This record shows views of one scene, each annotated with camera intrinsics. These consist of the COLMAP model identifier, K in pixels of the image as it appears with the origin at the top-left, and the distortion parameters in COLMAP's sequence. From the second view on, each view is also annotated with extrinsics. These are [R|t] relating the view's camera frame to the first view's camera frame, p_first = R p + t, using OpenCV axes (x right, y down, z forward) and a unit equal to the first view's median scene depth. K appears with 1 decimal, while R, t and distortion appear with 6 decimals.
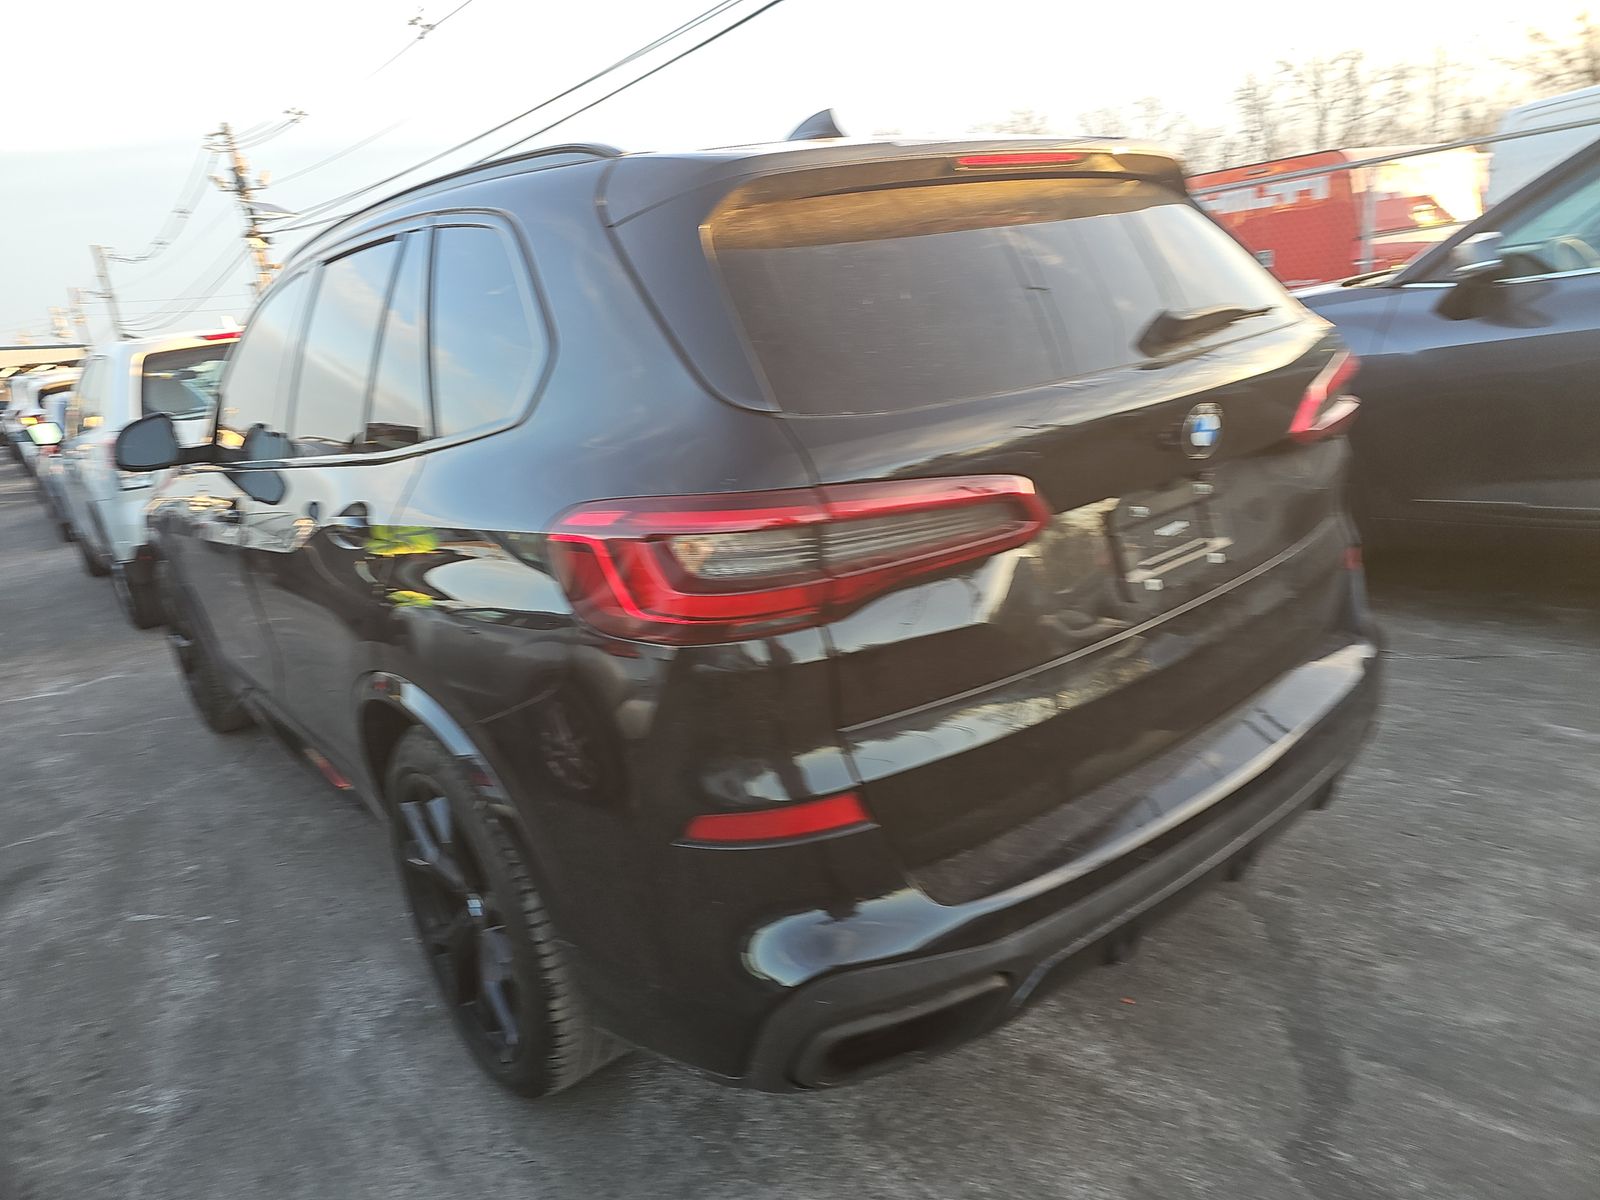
lens RADIAL K [[1068.7, 0, 801.6], [0, 1068.7, 596.2], [0, 0, 1]] dist [0.028233, -0.021317]
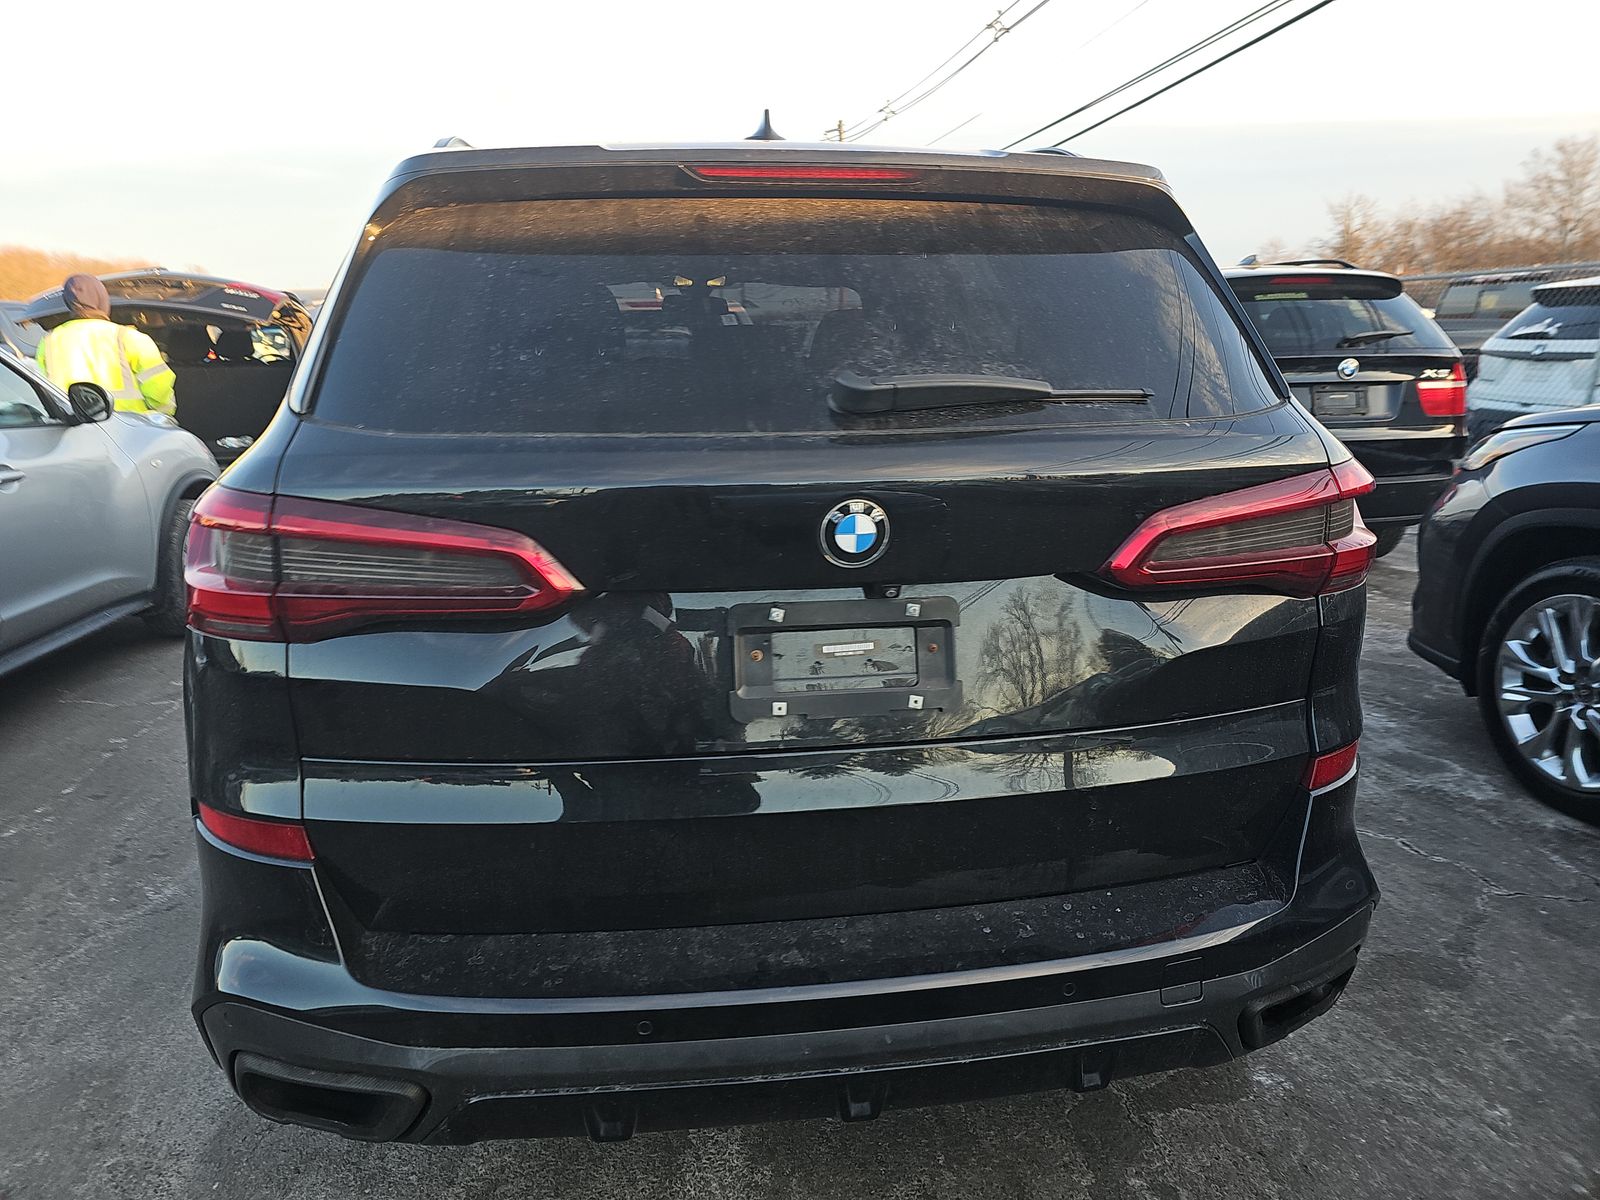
lens RADIAL K [[1068.7, 0, 796.1], [0, 1068.7, 595.2], [0, 0, 1]] dist [0.028233, -0.021317]
pose [[0.881597, 0.227086, -0.413785, 0.671348], [-0.228684, 0.972393, 0.046423, -0.137180], [0.412904, 0.053699, 0.909190, 0.279191]]
